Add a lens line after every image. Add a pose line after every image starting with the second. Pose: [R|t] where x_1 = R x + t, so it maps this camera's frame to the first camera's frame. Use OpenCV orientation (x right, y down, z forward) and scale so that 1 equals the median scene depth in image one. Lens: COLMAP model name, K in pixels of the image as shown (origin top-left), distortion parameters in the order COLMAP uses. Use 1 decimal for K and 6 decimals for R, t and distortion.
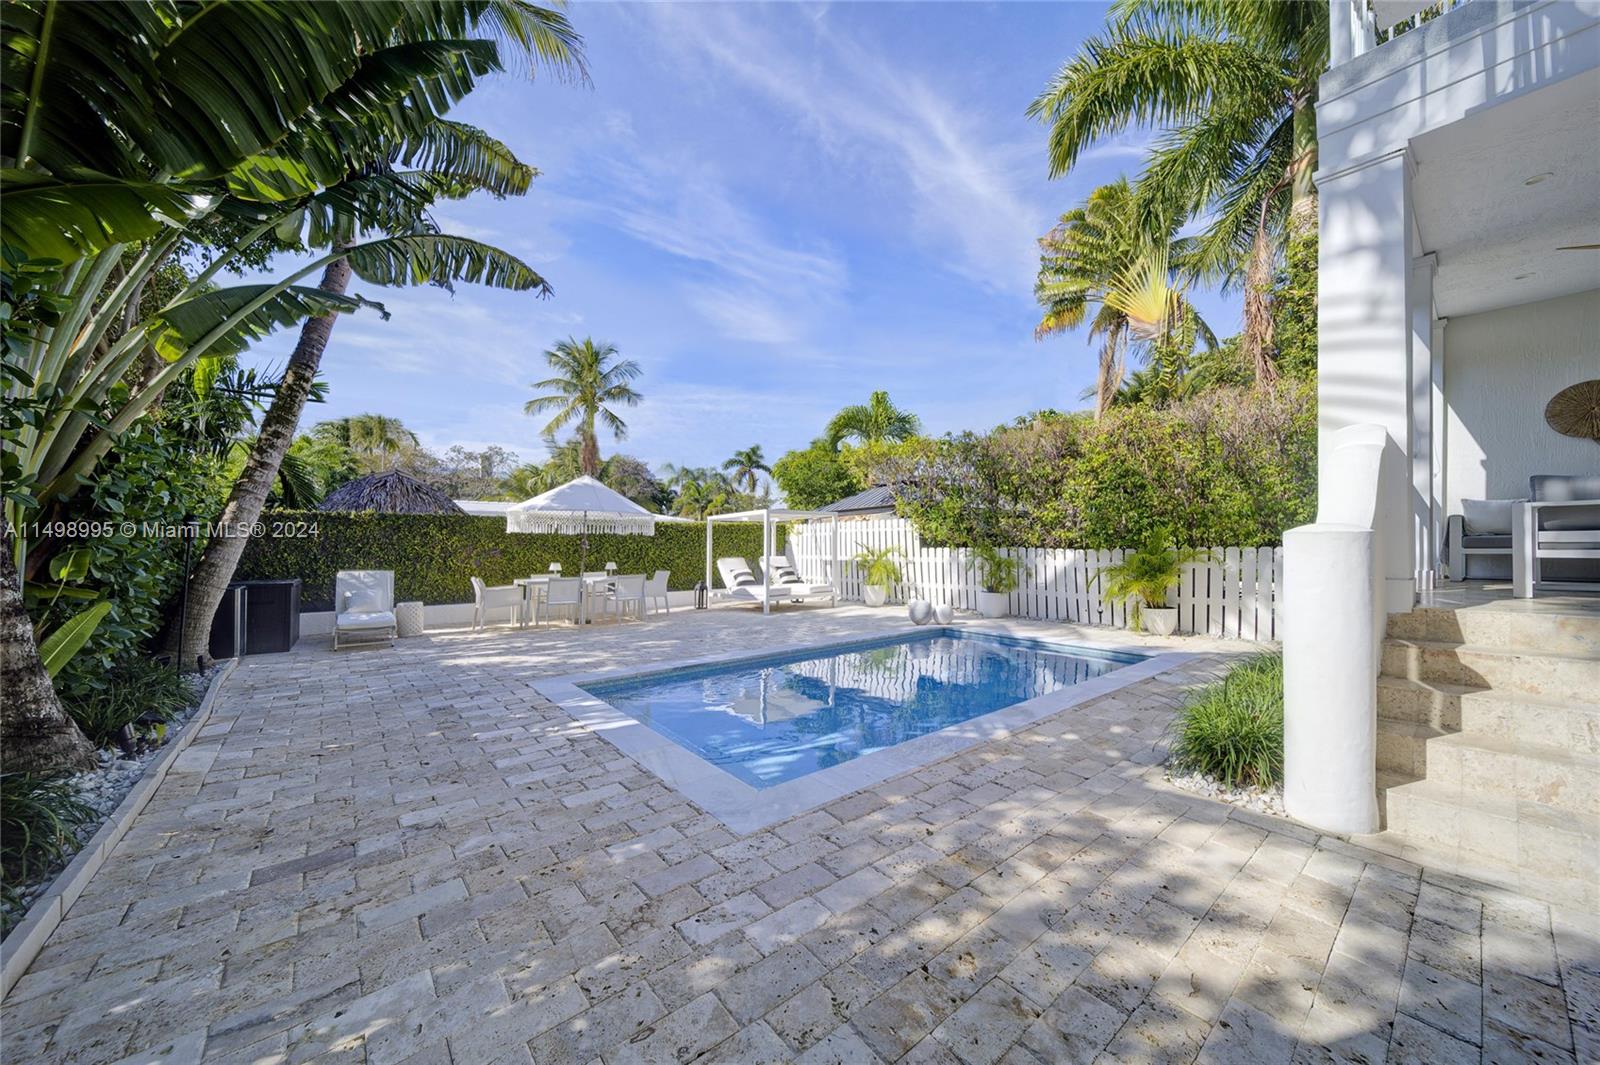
lens RADIAL K [[564.2, 0, 814.2], [0, 564.2, 535.4], [0, 0, 1]] dist [-0.009721, 0.001386]
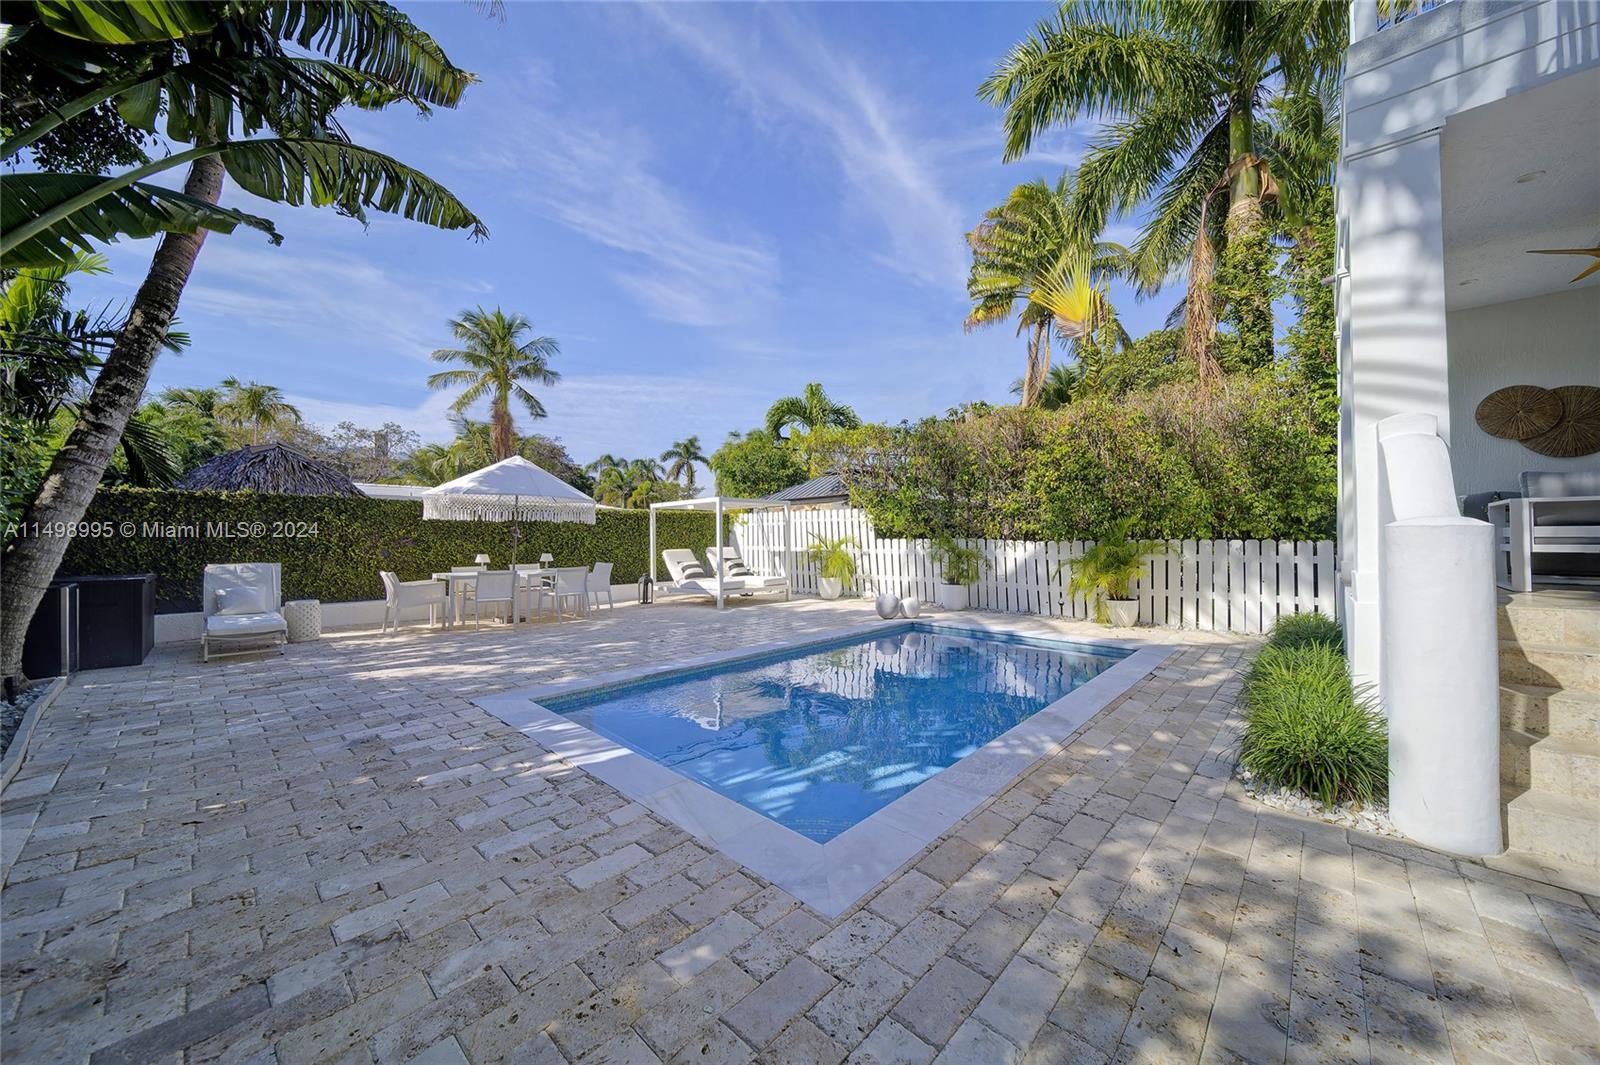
lens RADIAL K [[564.2, 0, 796.4], [0, 564.2, 536.5], [0, 0, 1]] dist [-0.009721, 0.001386]
pose [[0.993135, 0.005323, 0.116854, -0.115311], [-0.007455, 0.999813, 0.017818, 0.004329], [-0.116738, -0.018566, 0.992989, 0.116486]]
